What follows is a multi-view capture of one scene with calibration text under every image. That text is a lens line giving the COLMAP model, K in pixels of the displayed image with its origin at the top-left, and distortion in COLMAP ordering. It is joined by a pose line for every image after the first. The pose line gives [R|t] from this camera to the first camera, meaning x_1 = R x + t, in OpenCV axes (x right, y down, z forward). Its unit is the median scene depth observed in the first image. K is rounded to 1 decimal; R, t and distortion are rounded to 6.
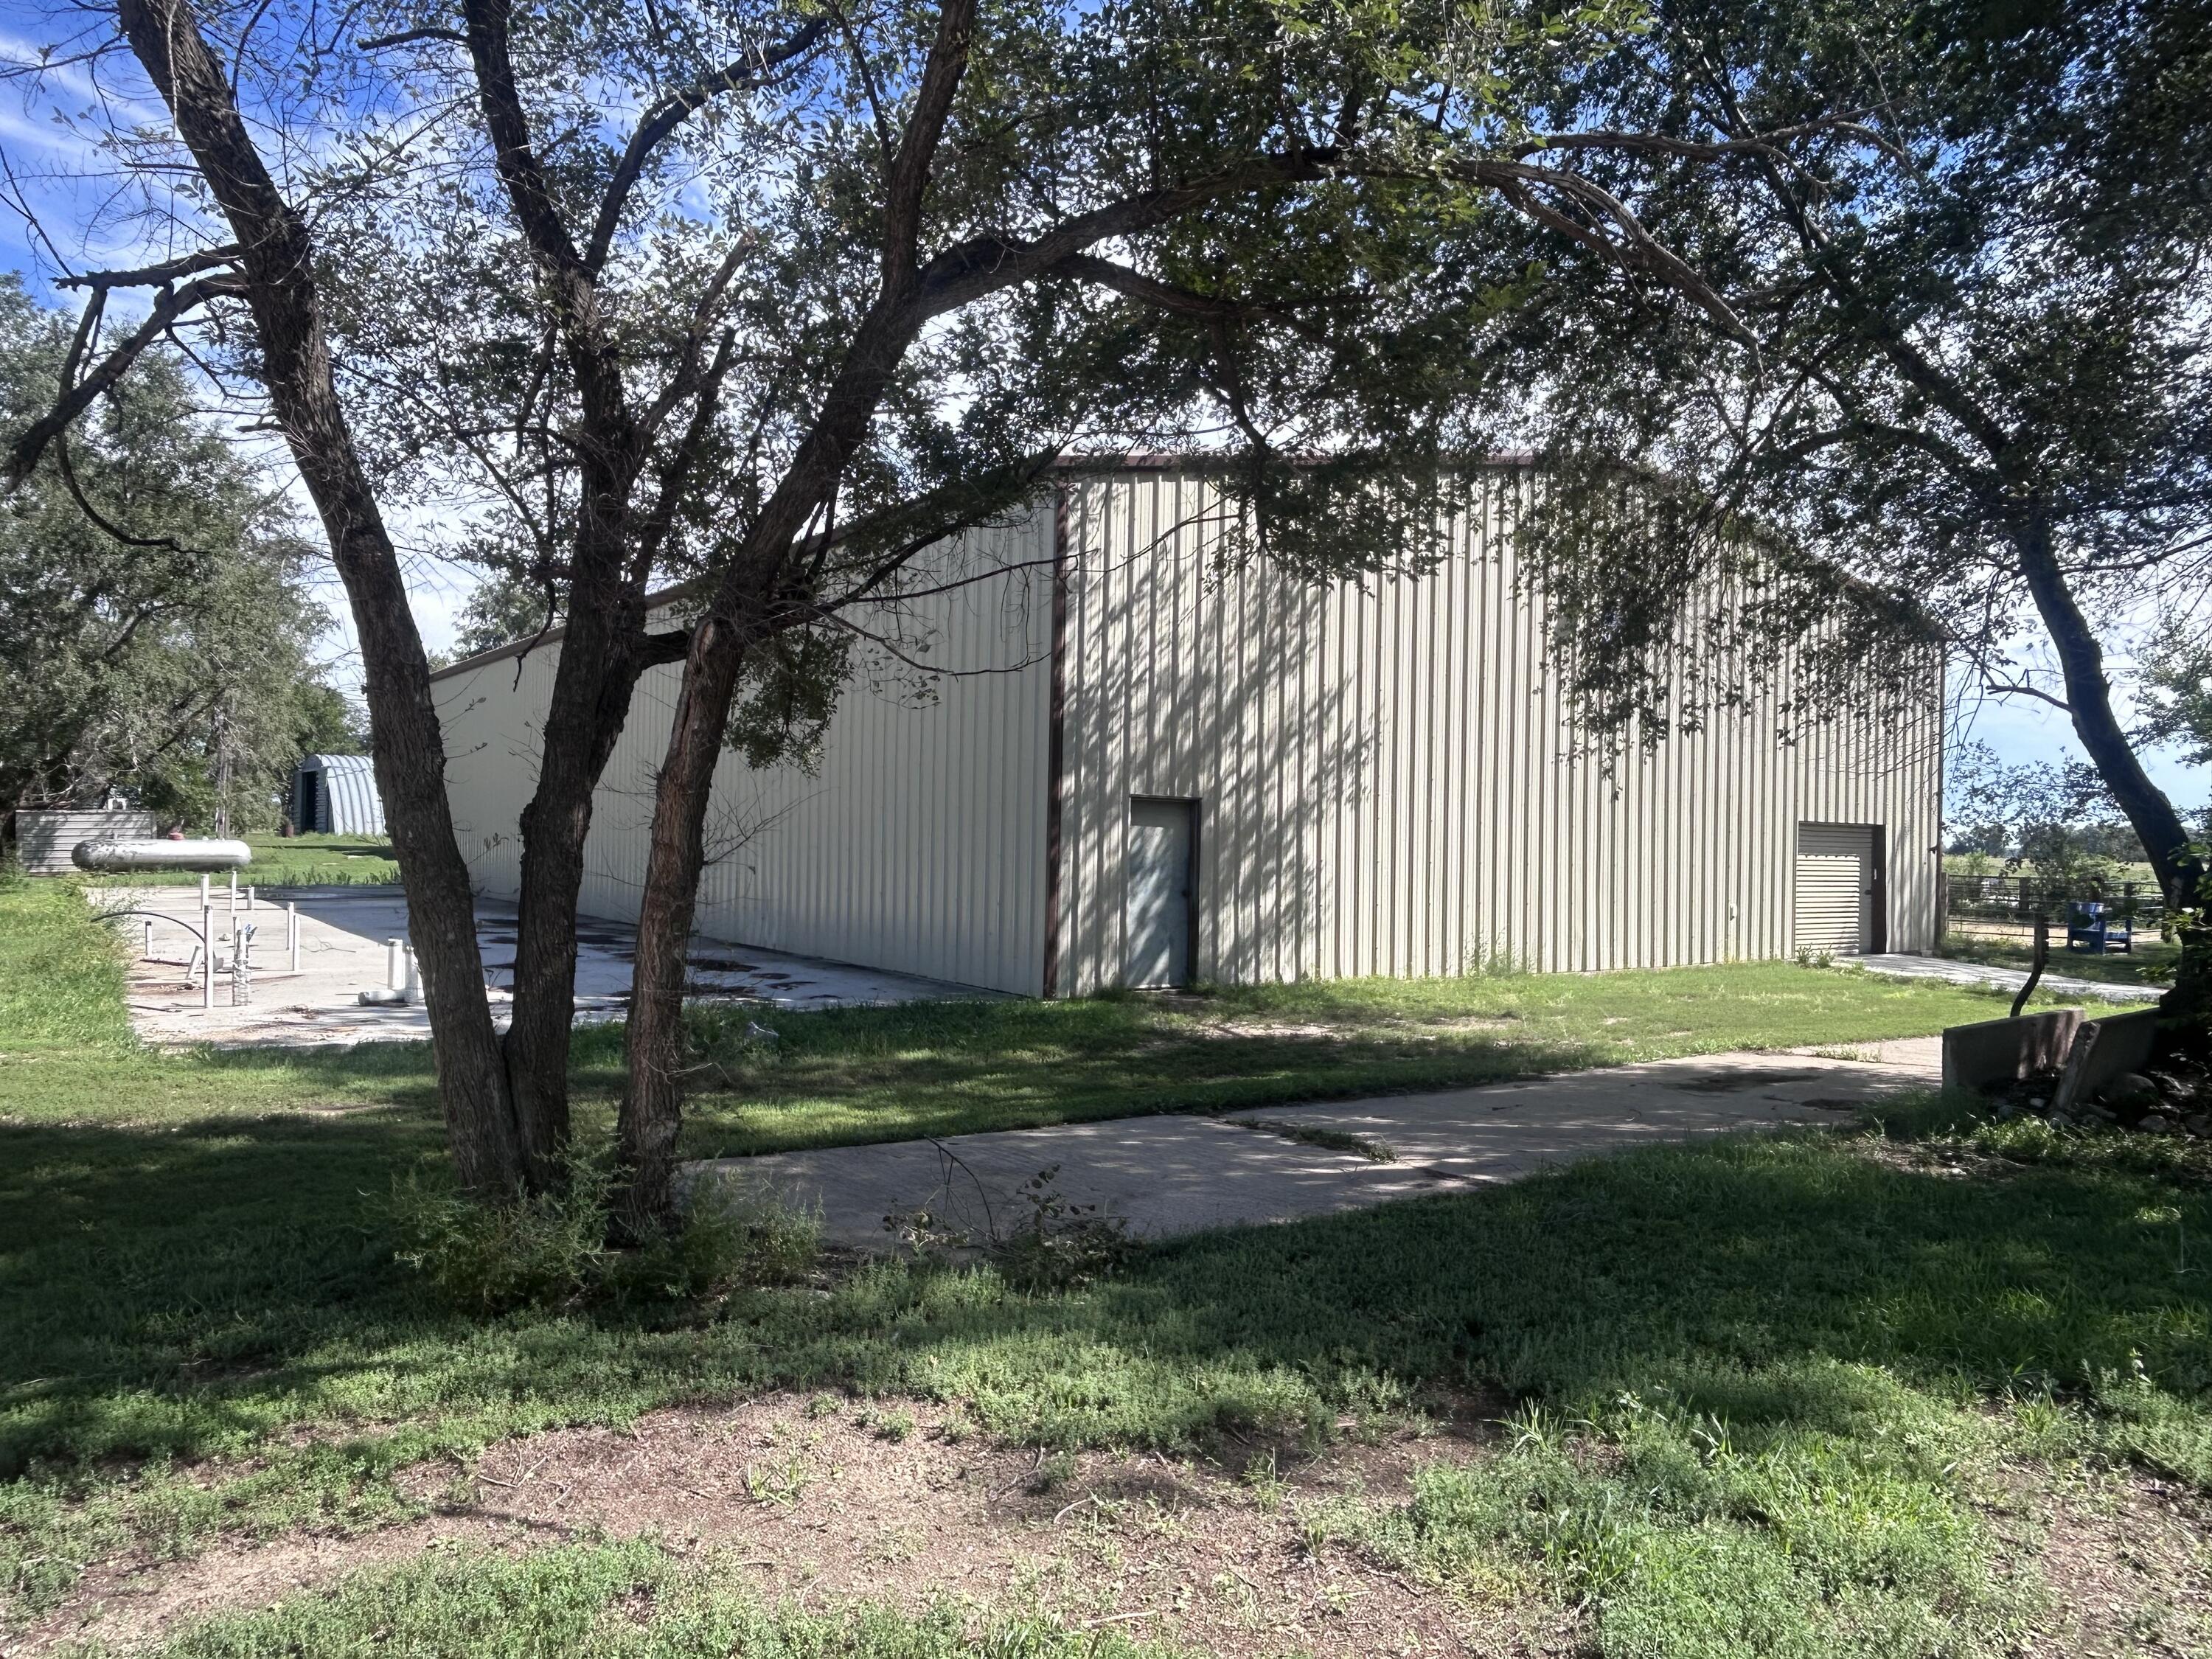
lens RADIAL K [[1483.3, 0, 1105.0], [0, 1483.3, 839.7], [0, 0, 1]] dist [-0.000708, 0.000018]
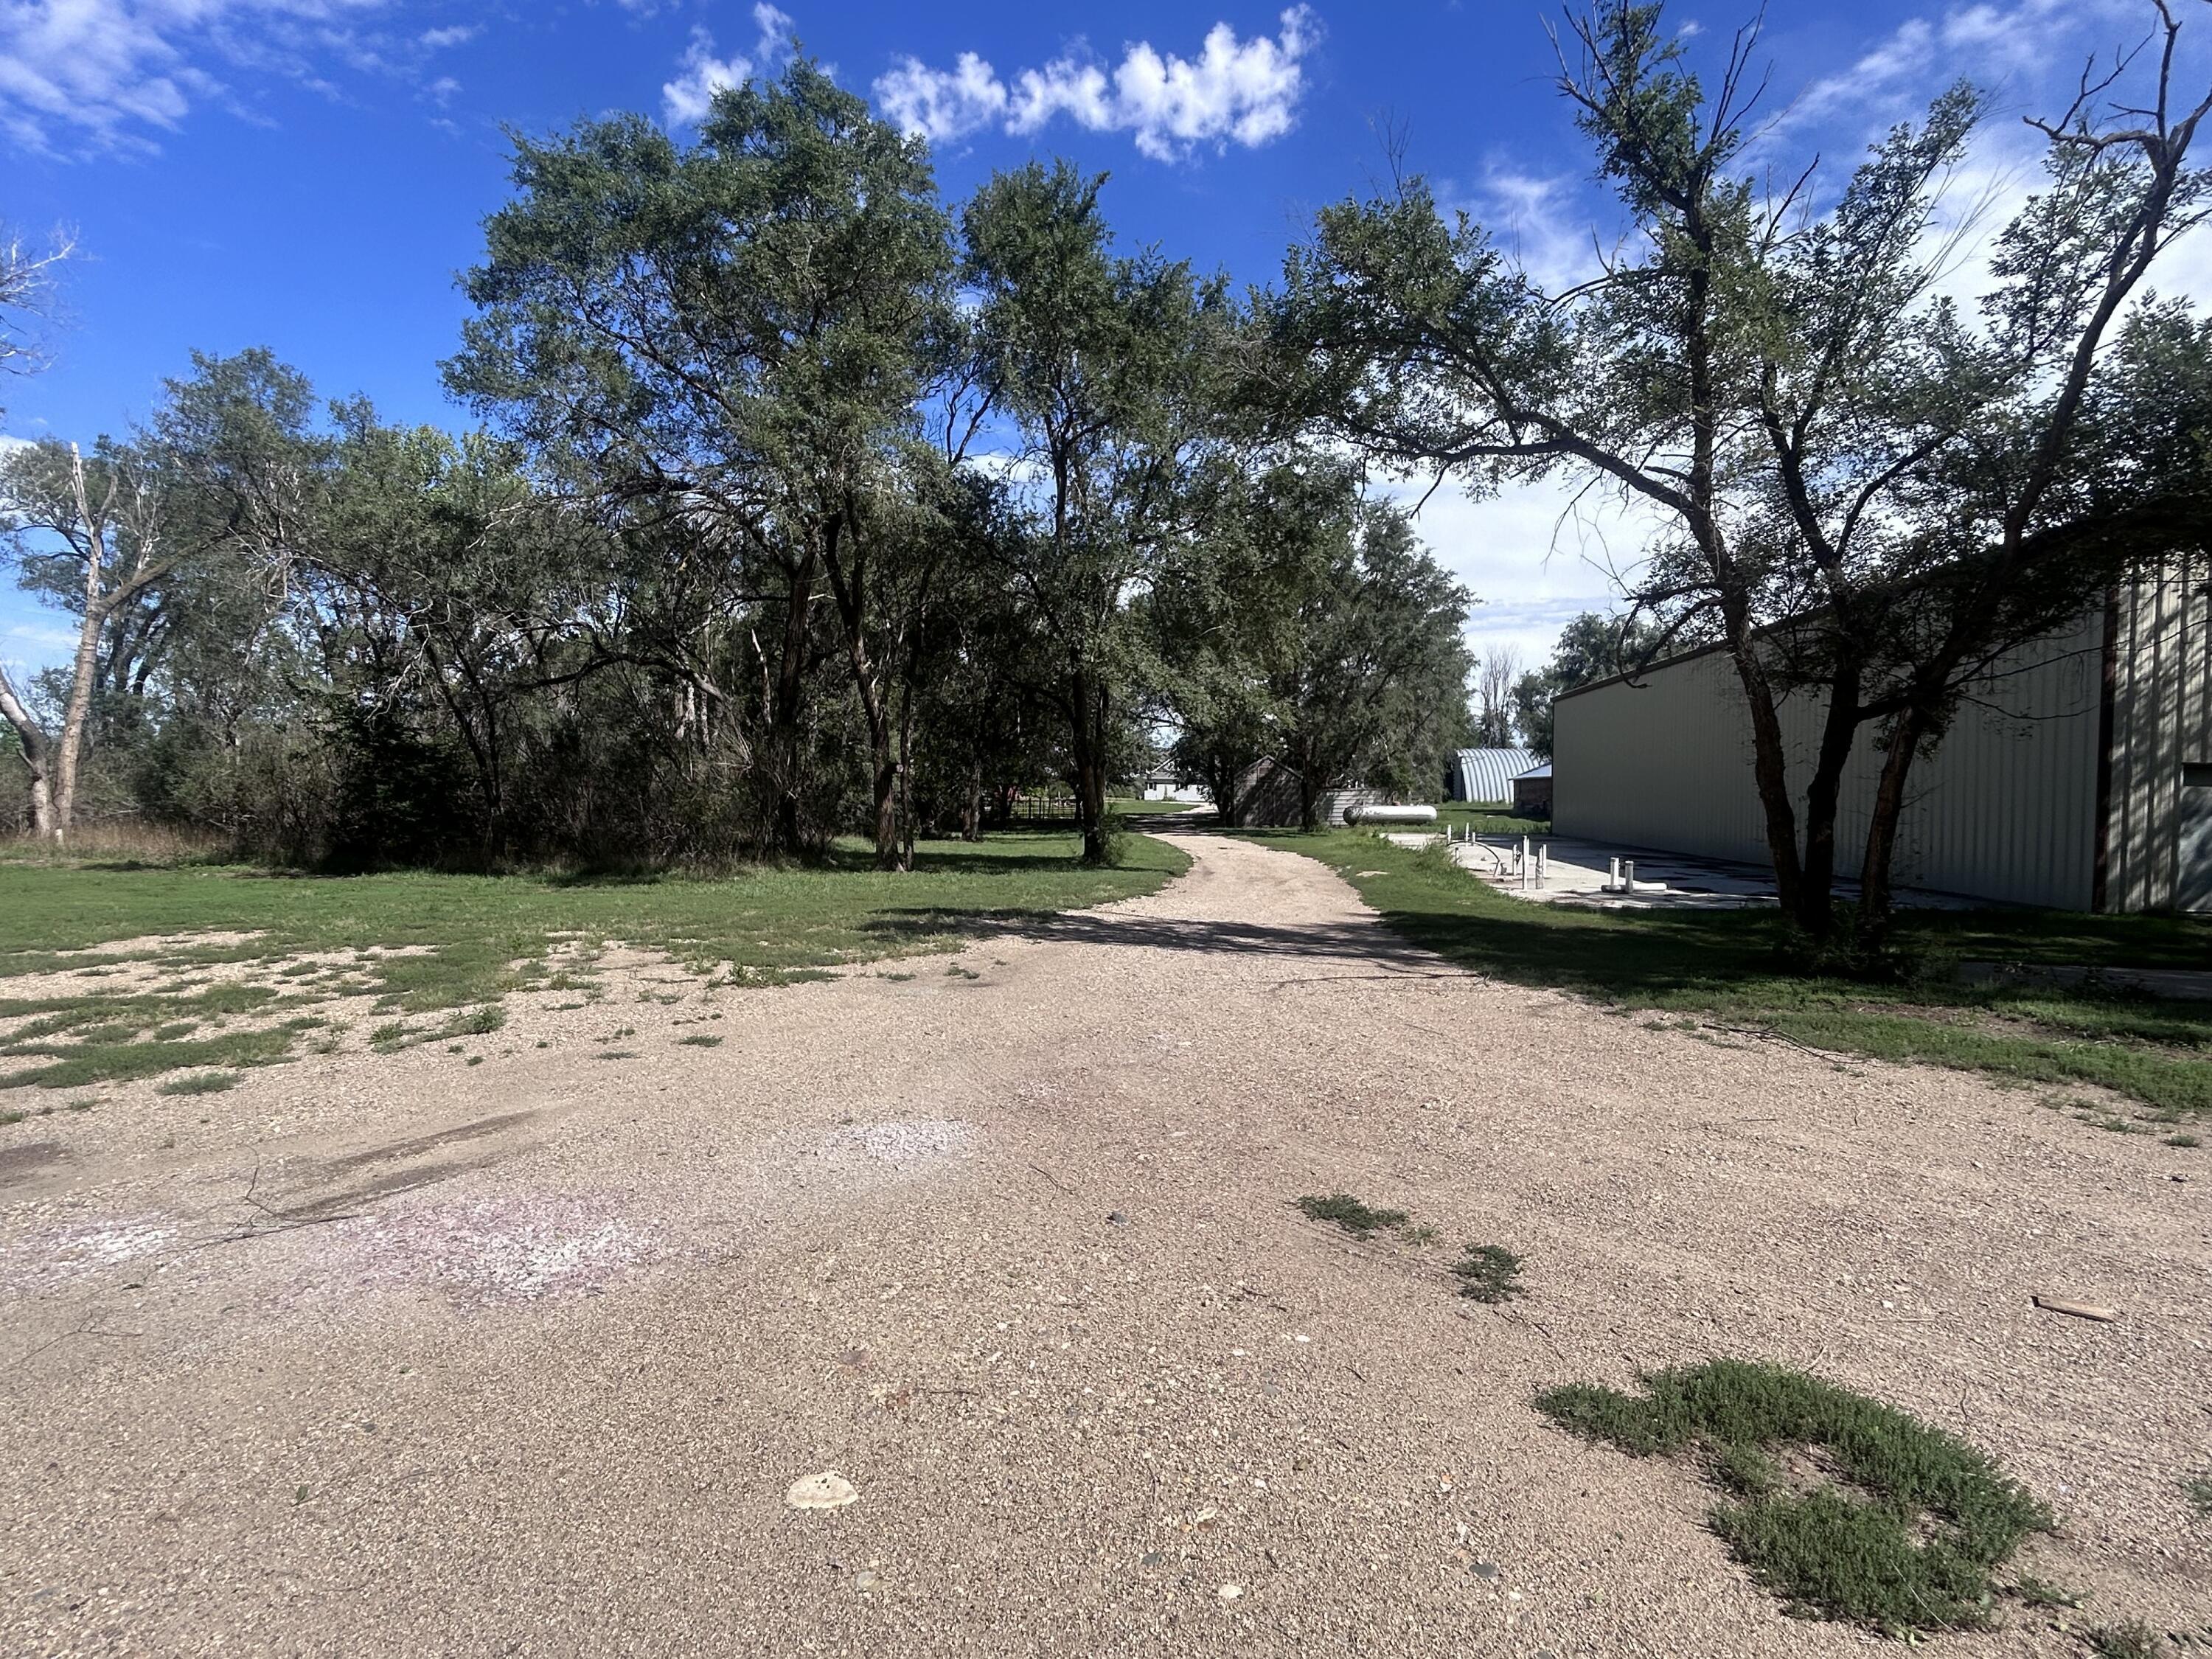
lens RADIAL K [[1133.8, 0, 1098.2], [0, 1133.8, 843.8], [0, 0, 1]] dist [-0.012934, 0.009033]
pose [[0.719590, 0.008526, -0.694347, 0.020283], [0.016231, 0.999445, 0.029094, 0.000411], [0.694209, -0.032206, 0.719052, -0.367673]]
